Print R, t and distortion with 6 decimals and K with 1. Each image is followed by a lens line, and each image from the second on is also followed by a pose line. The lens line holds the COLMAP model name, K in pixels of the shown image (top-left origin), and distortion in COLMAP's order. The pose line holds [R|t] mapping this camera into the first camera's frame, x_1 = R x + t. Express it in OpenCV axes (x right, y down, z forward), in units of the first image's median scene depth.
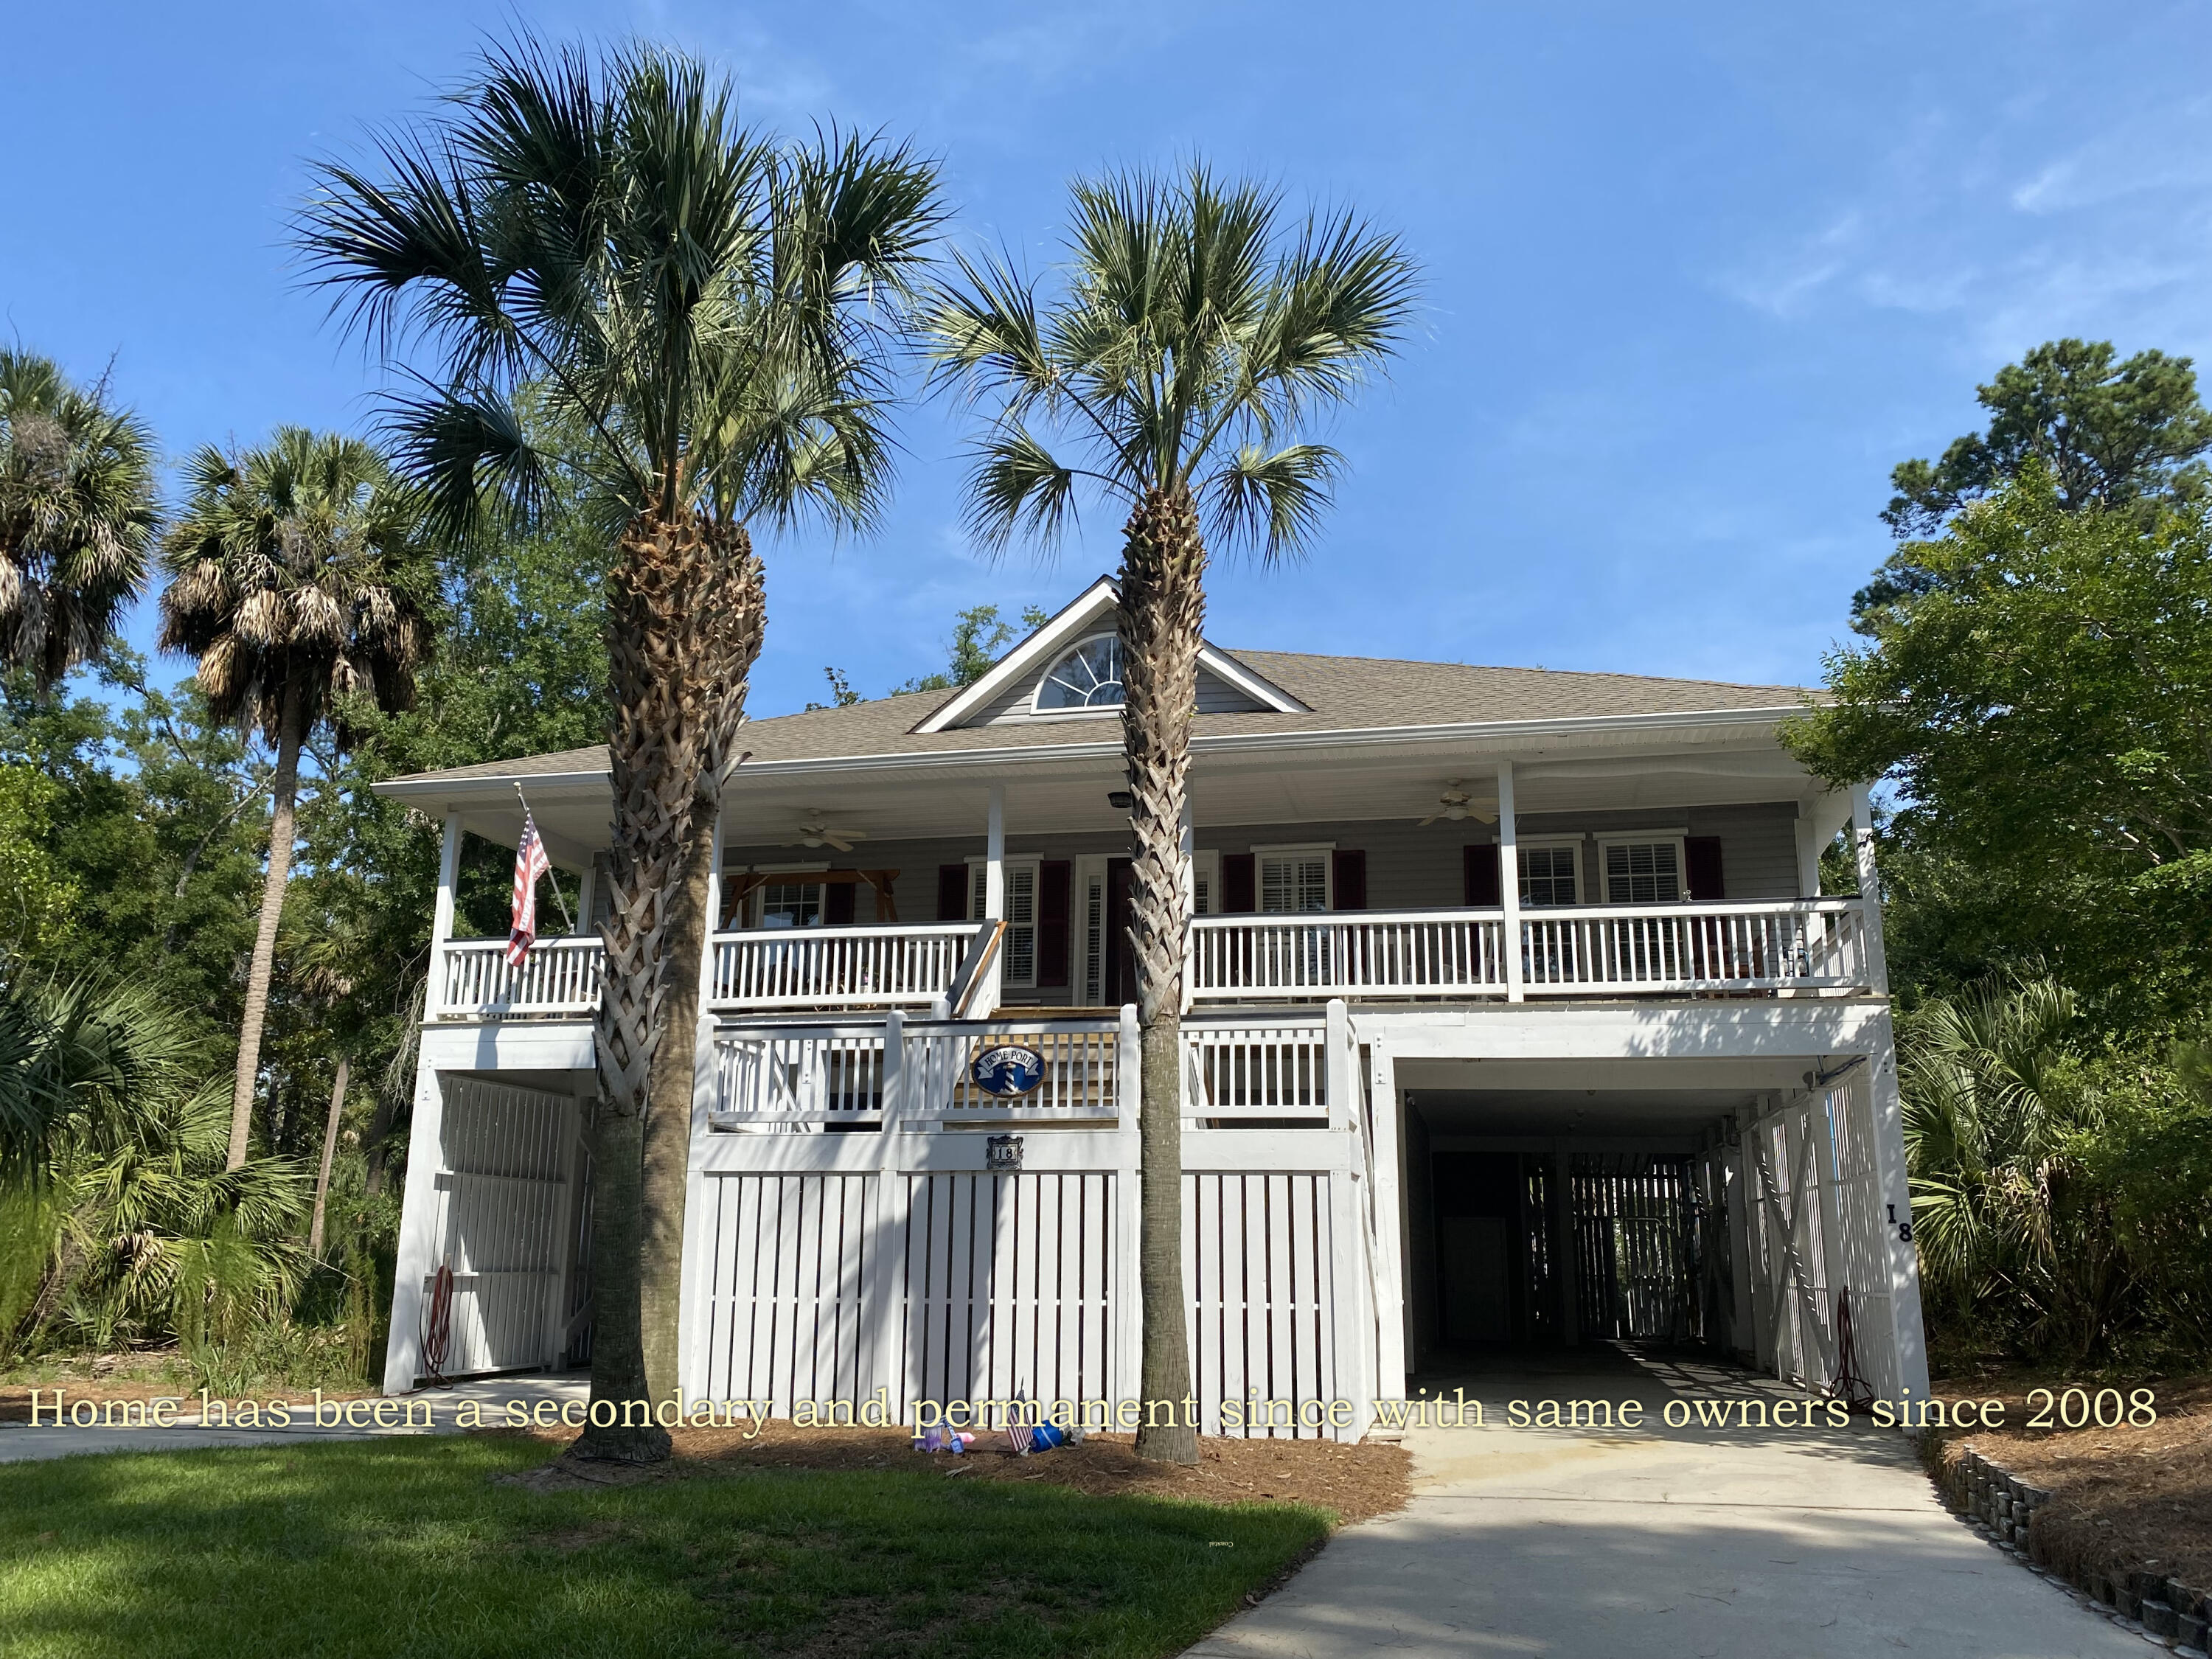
lens RADIAL K [[1683.4, 0, 1142.9], [0, 1683.4, 855.2], [0, 0, 1]] dist [0.047532, -0.015802]
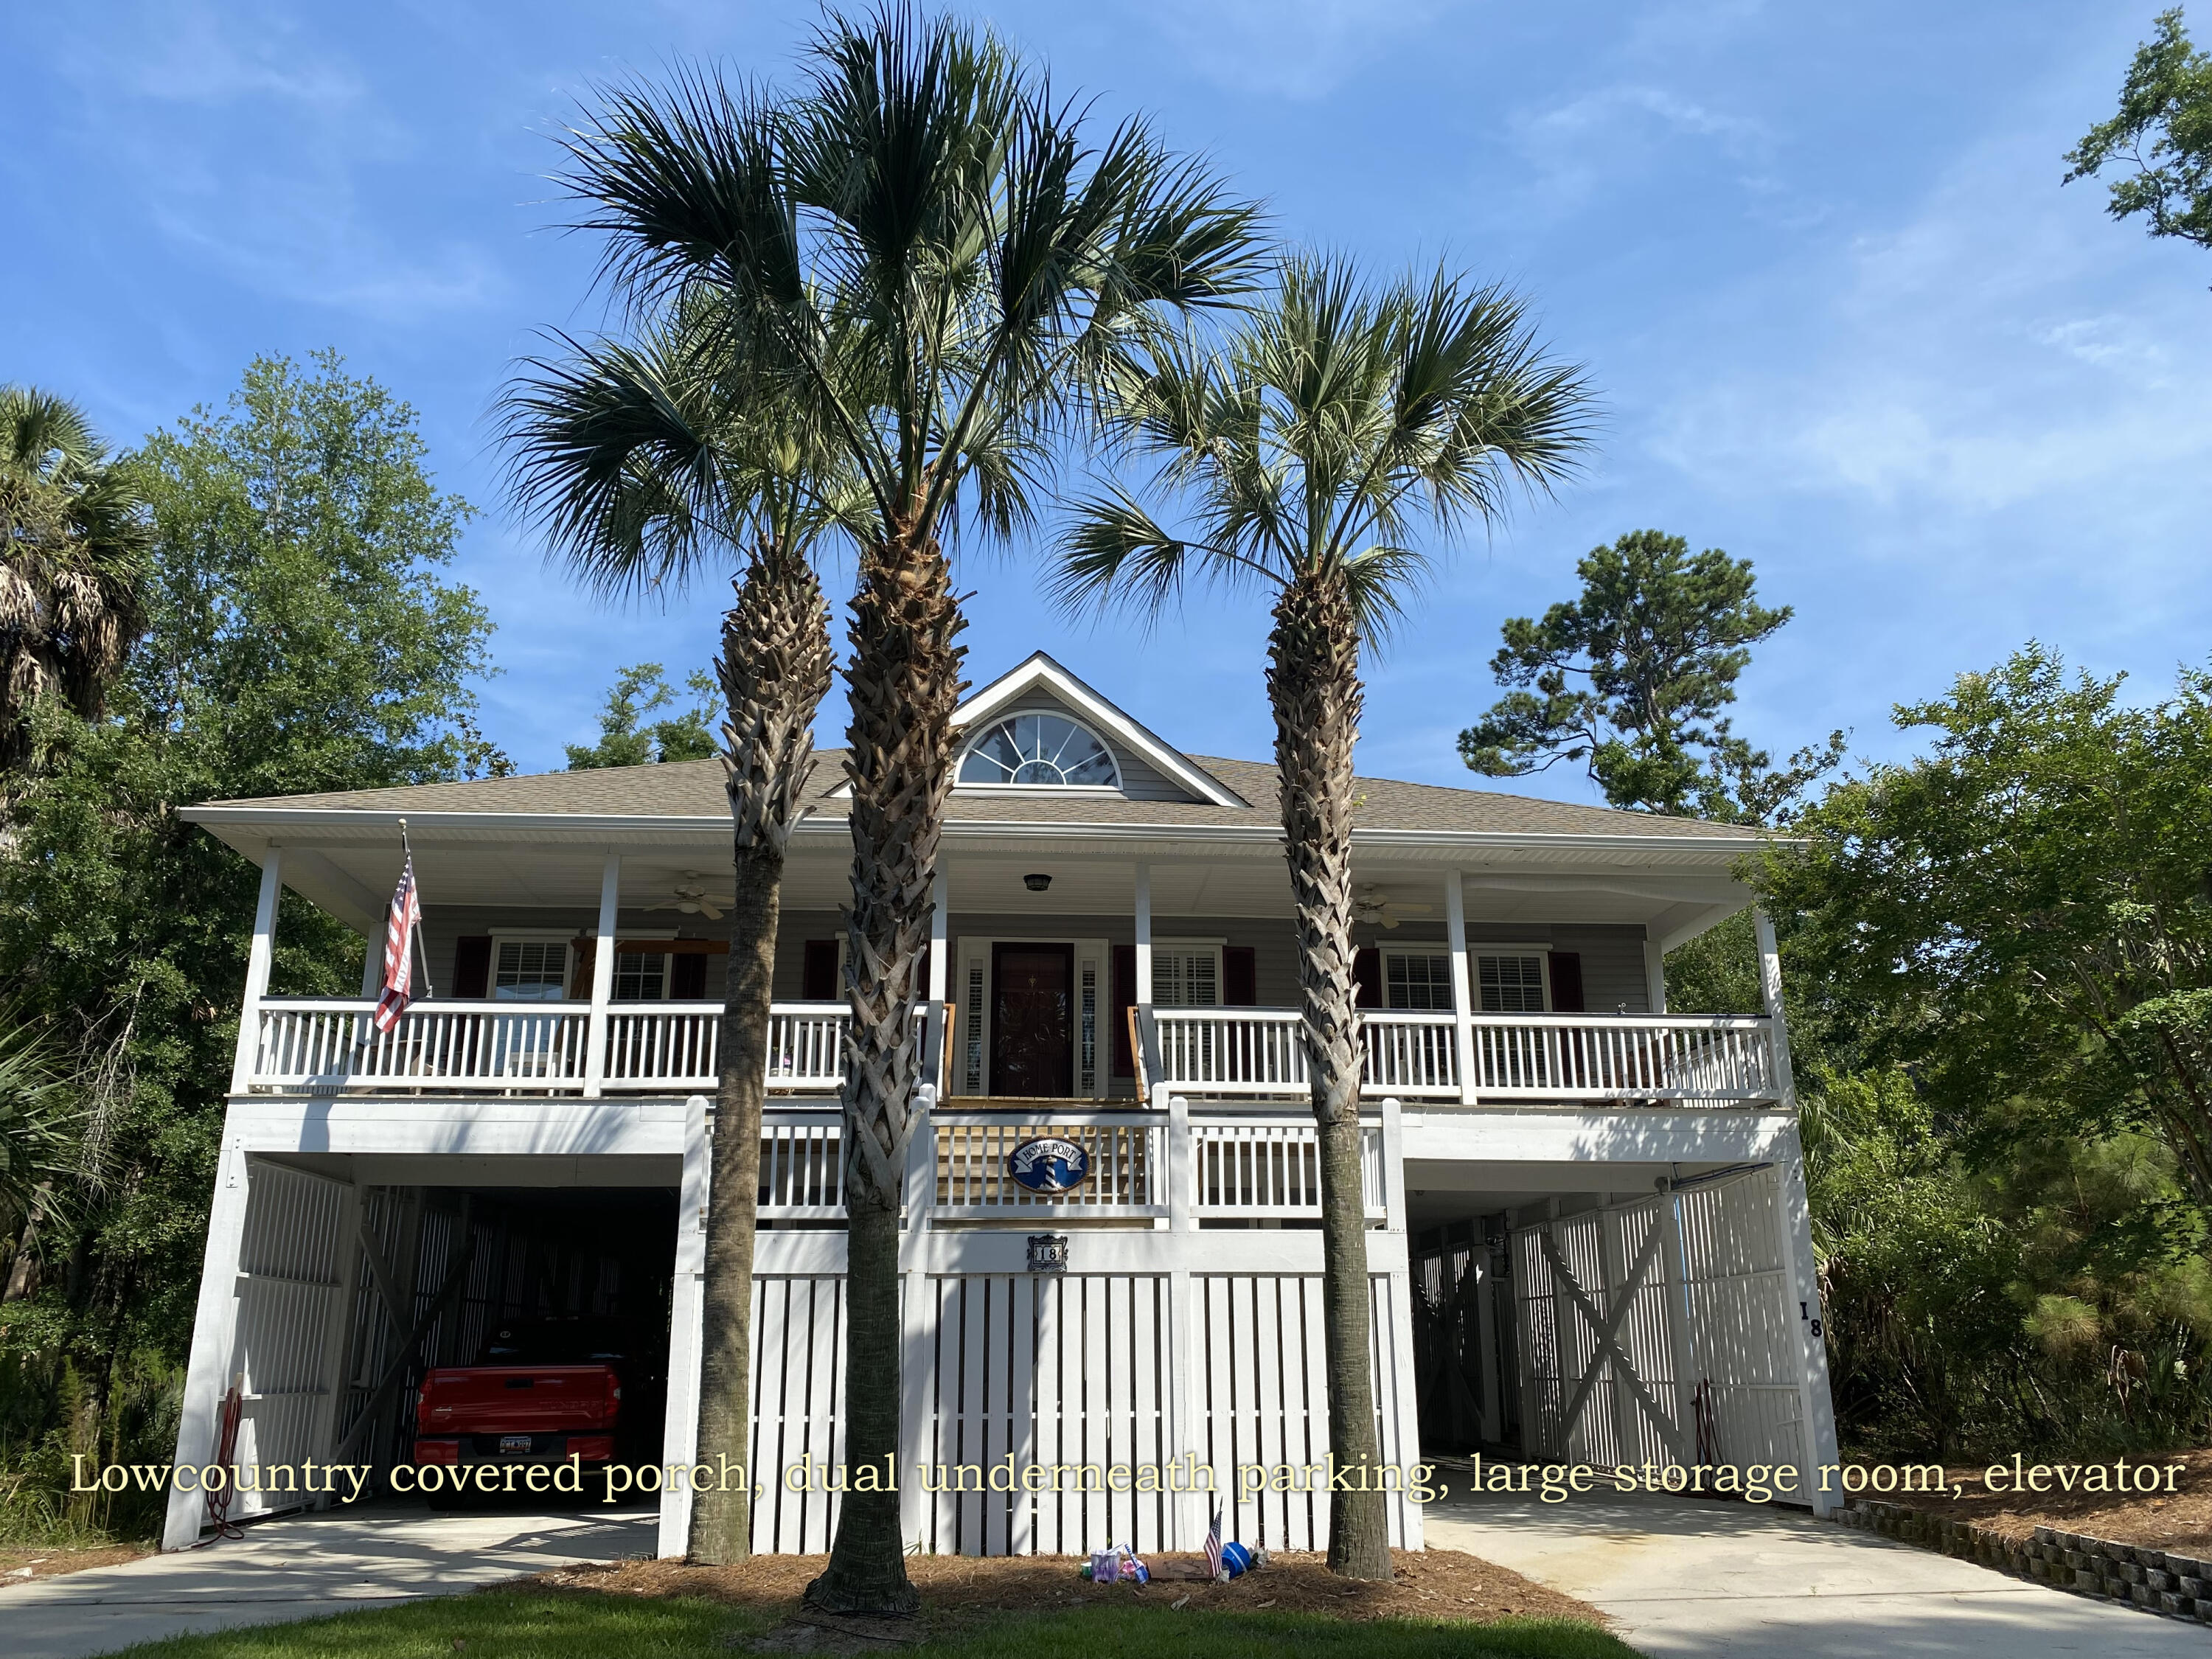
lens RADIAL K [[1683.4, 0, 1144.2], [0, 1683.4, 871.6], [0, 0, 1]] dist [0.047532, -0.015802]
pose [[0.958566, 0.065078, 0.277336, -0.259935], [-0.052198, 0.997198, -0.053584, 0.011002], [-0.280046, 0.036888, 0.959278, 0.067358]]
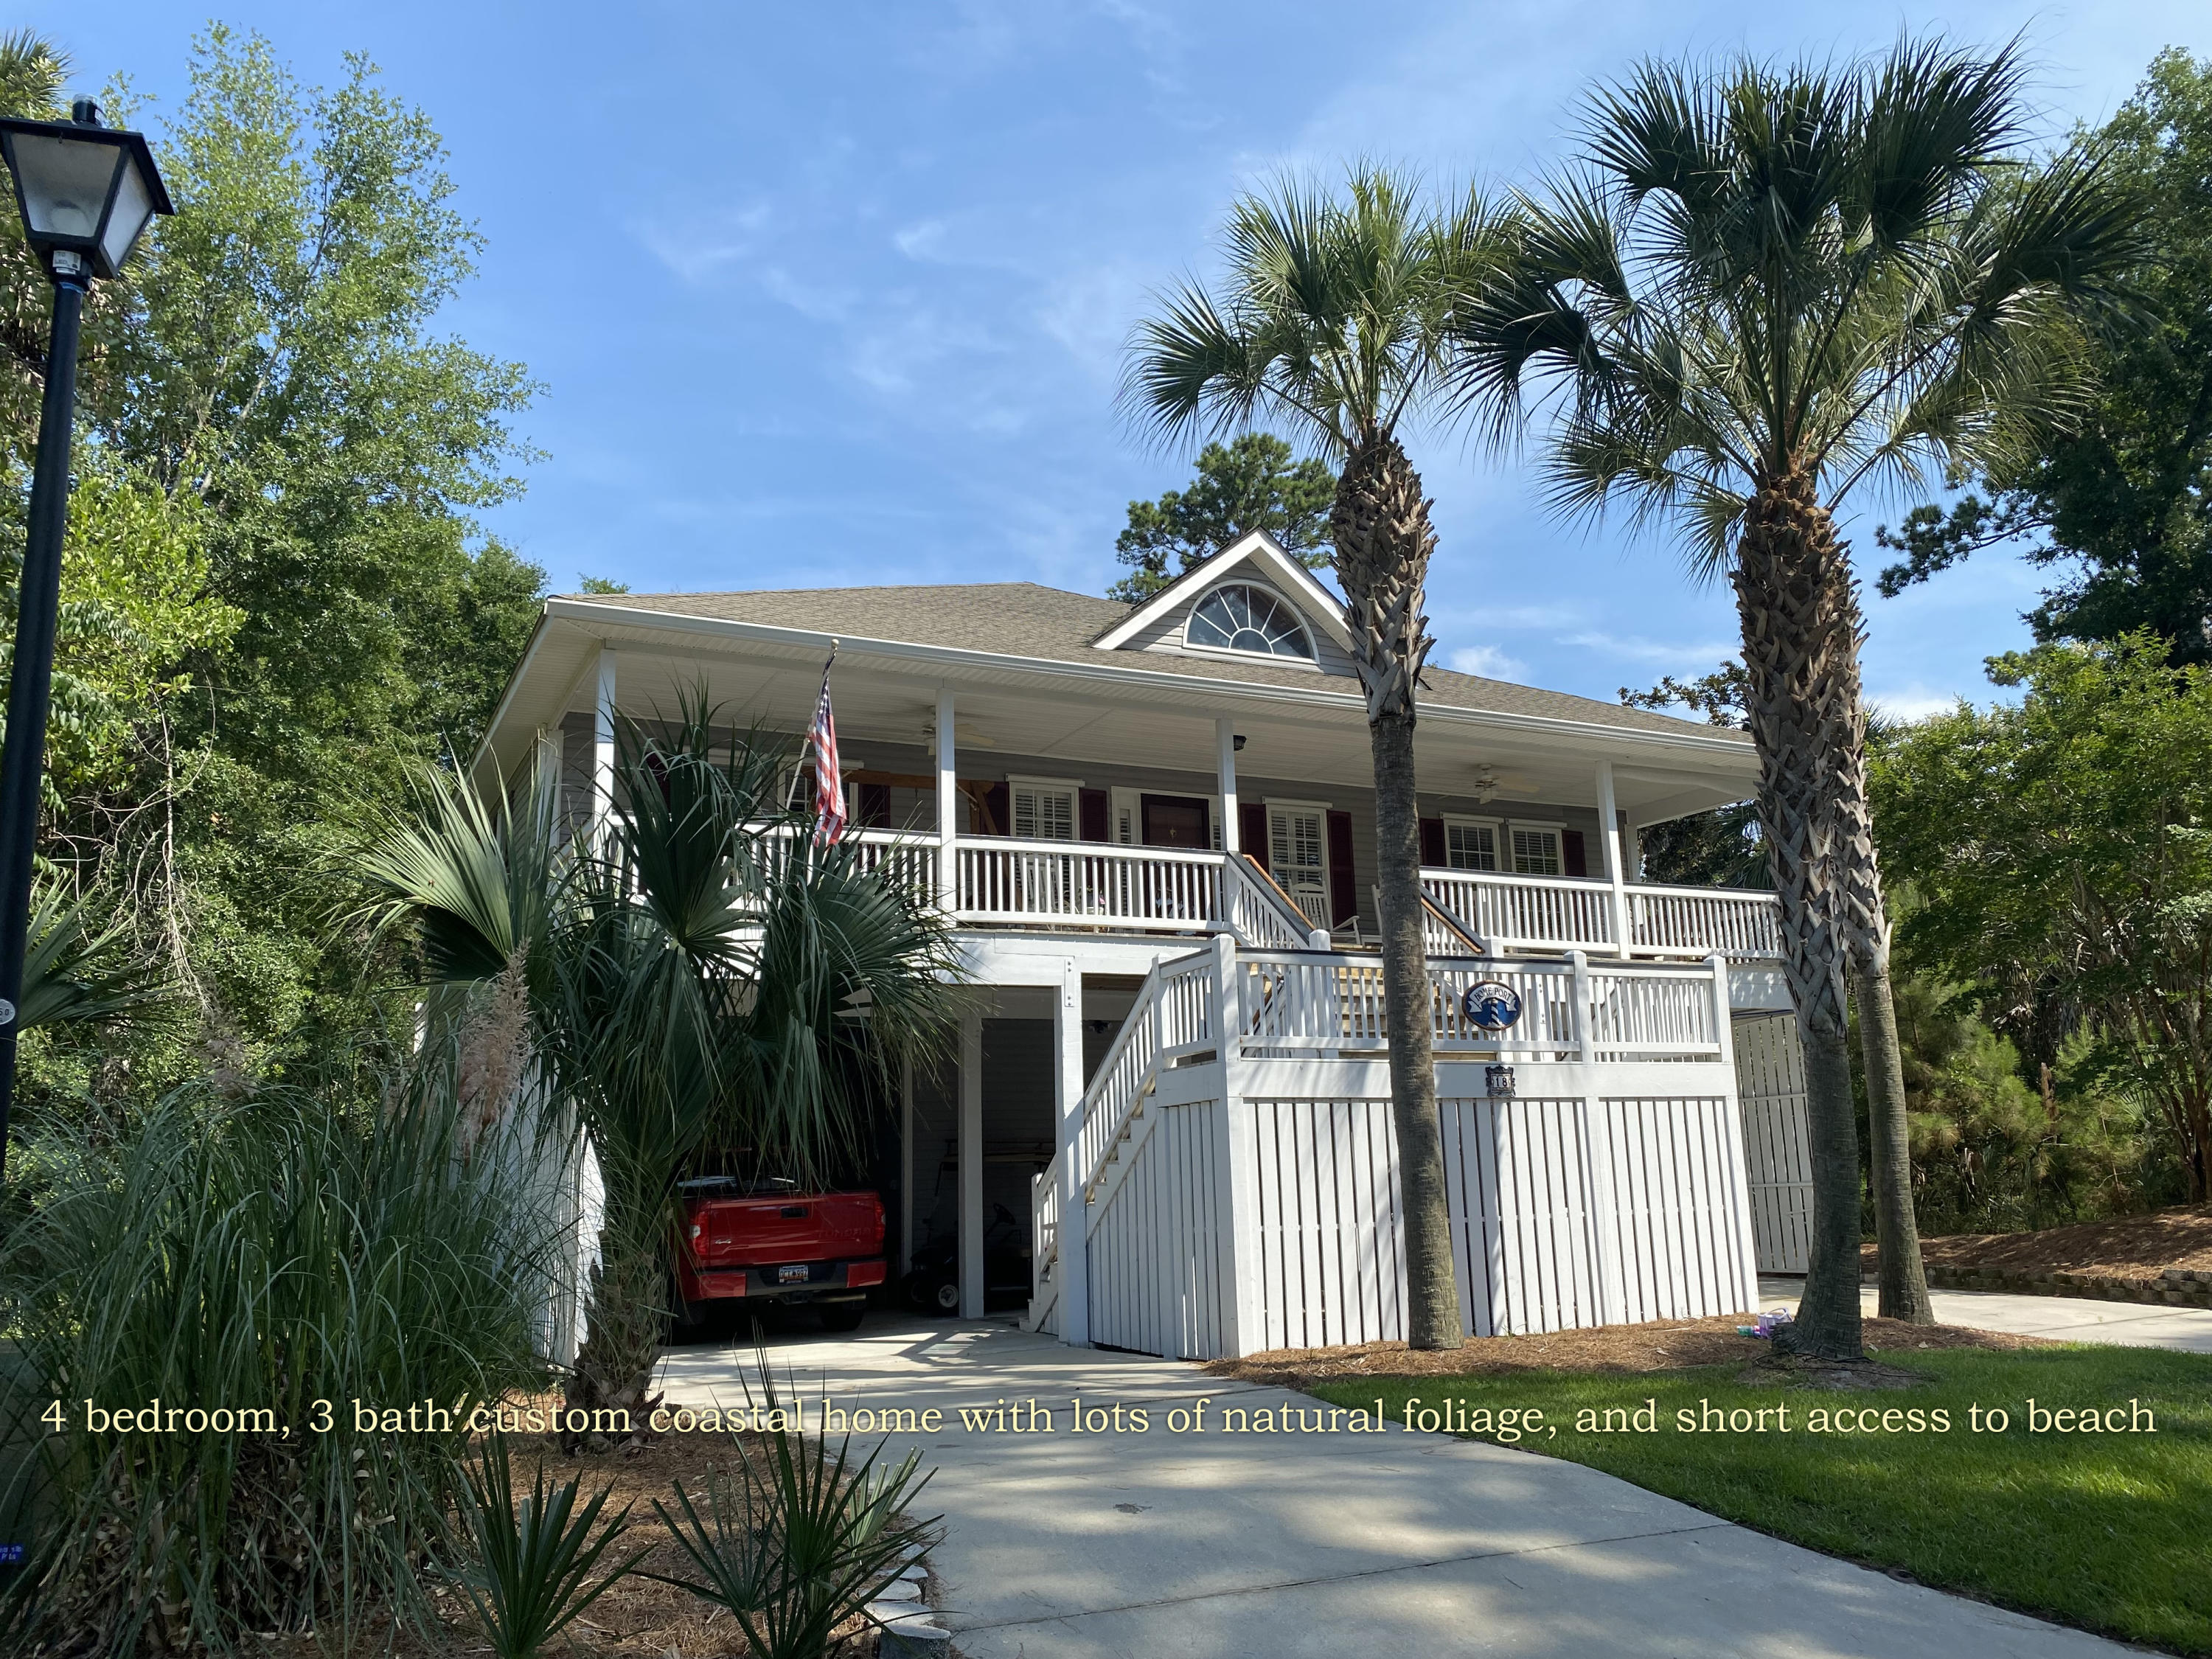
lens RADIAL K [[1683.4, 0, 1149.3], [0, 1683.4, 821.8], [0, 0, 1]] dist [0.047532, -0.015802]
pose [[0.785372, 0.098207, 0.611185, -0.798105], [-0.108182, 0.993916, -0.020691, 0.050030], [-0.609498, -0.049869, 0.791217, 0.249551]]
